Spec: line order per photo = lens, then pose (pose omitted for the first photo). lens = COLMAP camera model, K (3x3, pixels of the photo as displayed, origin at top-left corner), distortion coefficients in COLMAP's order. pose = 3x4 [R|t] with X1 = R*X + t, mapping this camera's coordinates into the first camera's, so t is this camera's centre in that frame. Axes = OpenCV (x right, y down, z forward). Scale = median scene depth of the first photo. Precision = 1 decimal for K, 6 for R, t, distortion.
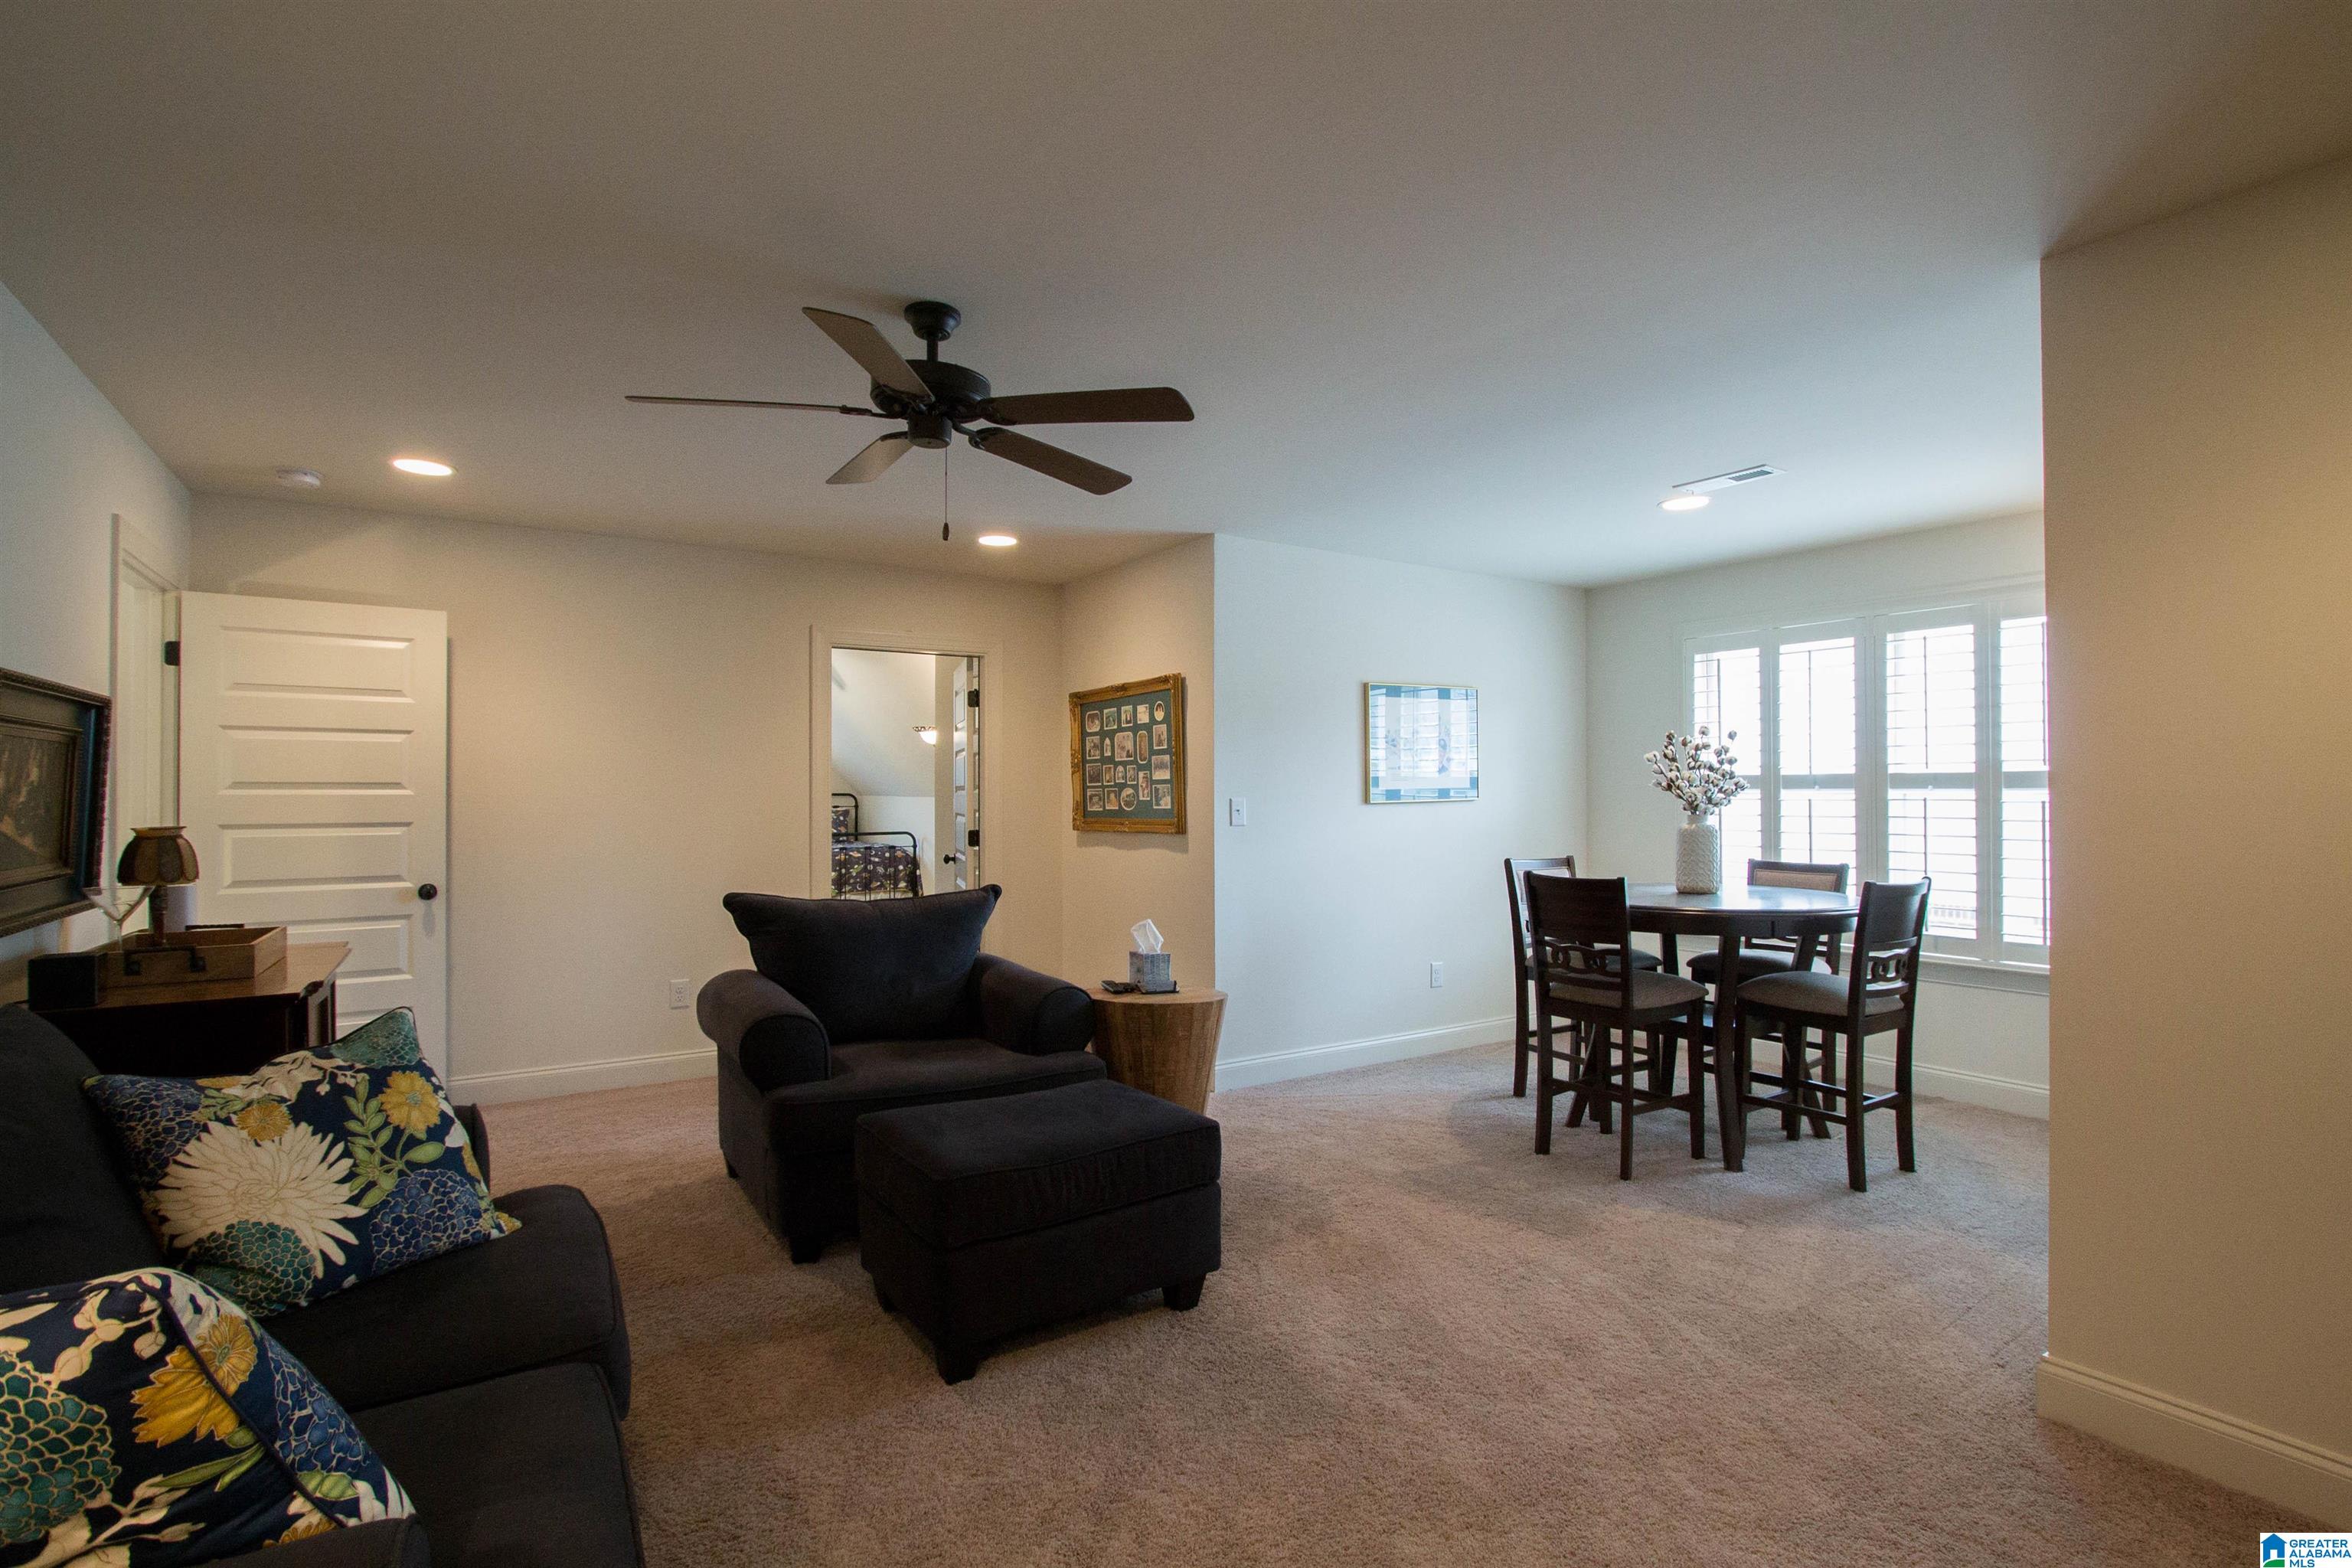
lens RADIAL K [[1102.0, 0, 1176.6], [0, 1102.0, 783.3], [0, 0, 1]] dist [-0.022431, -0.000257]
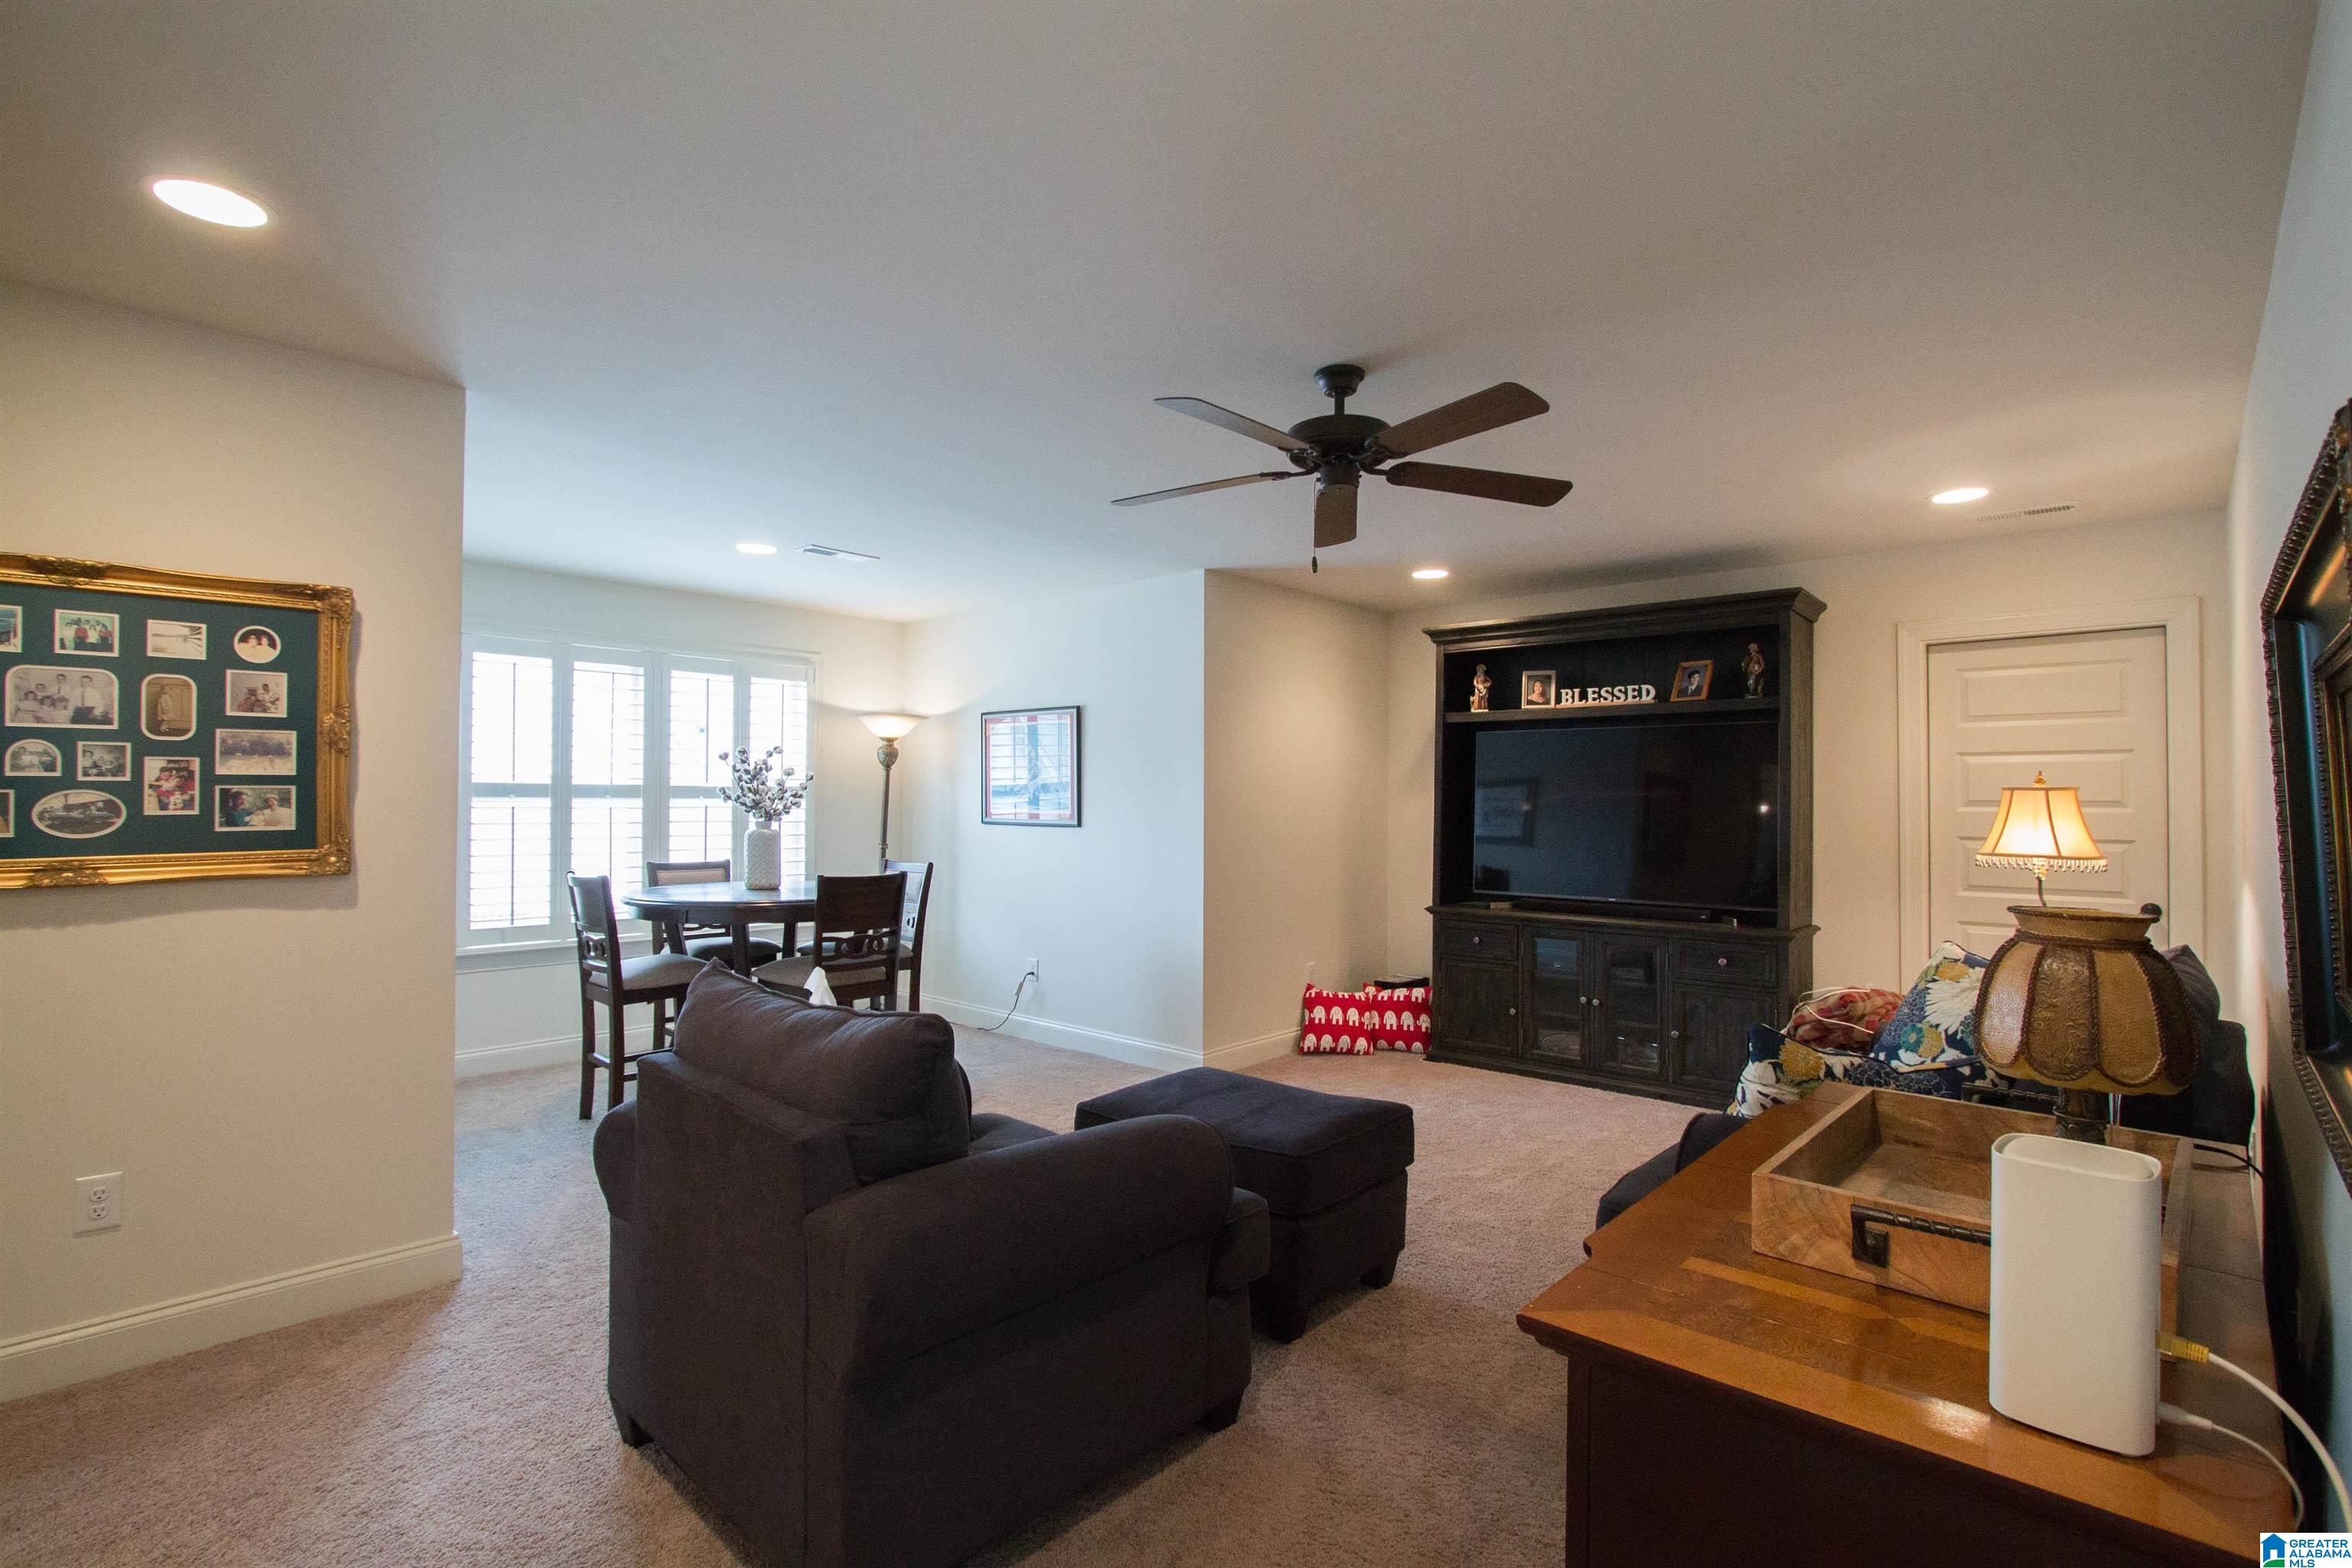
lens RADIAL K [[1102.0, 0, 1169.9], [0, 1102.0, 789.1], [0, 0, 1]] dist [-0.022431, -0.000257]
pose [[-0.240279, 0.010986, 0.970642, -0.608672], [-0.011458, 0.999834, -0.014153, 0.005149], [-0.970636, -0.014522, -0.240113, 0.692886]]
